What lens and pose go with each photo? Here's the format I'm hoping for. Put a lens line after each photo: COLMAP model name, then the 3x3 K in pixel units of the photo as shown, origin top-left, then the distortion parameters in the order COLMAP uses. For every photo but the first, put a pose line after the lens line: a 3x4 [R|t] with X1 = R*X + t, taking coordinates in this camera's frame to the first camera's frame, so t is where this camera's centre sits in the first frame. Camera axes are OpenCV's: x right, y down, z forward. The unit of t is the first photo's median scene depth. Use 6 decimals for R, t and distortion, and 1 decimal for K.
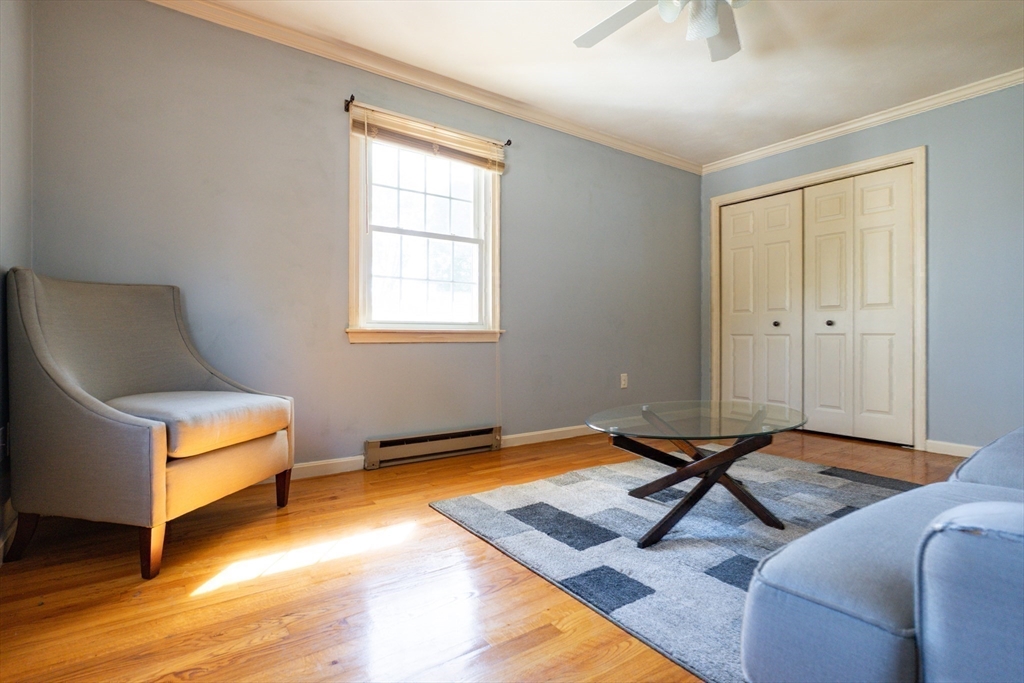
lens RADIAL K [[504.3, 0, 514.9], [0, 504.3, 336.6], [0, 0, 1]] dist [-0.002229, -0.000369]
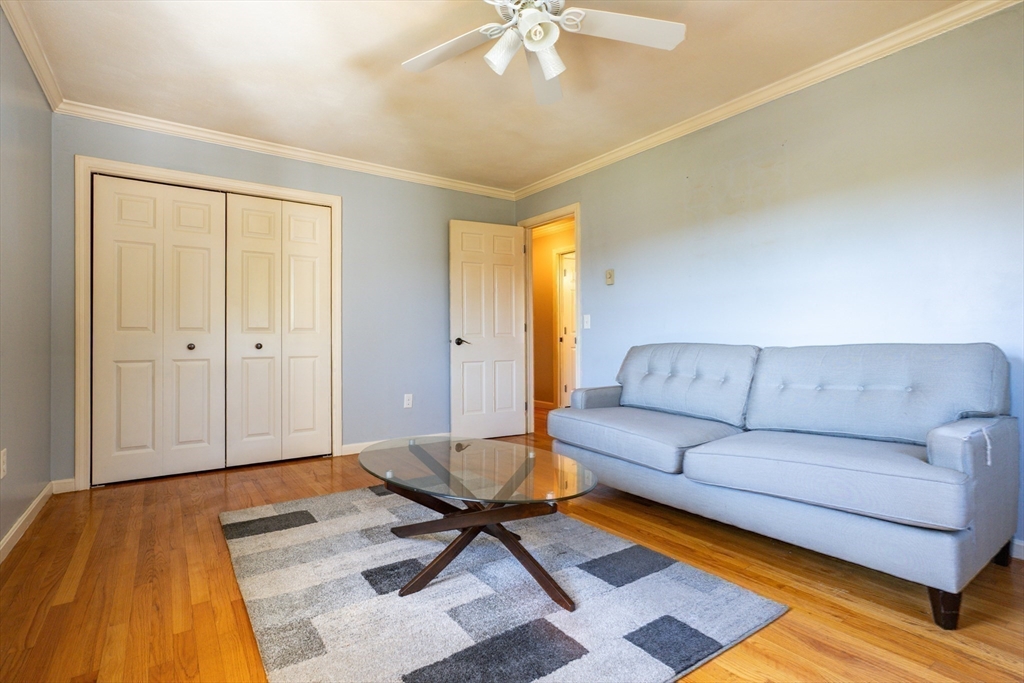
lens RADIAL K [[504.3, 0, 514.9], [0, 504.3, 336.6], [0, 0, 1]] dist [-0.002229, -0.000369]
pose [[0.001964, 0.003406, 0.999992, -0.306283], [0.005163, 0.999981, -0.003417, -0.037550], [-0.999985, 0.005169, 0.001946, 0.494603]]
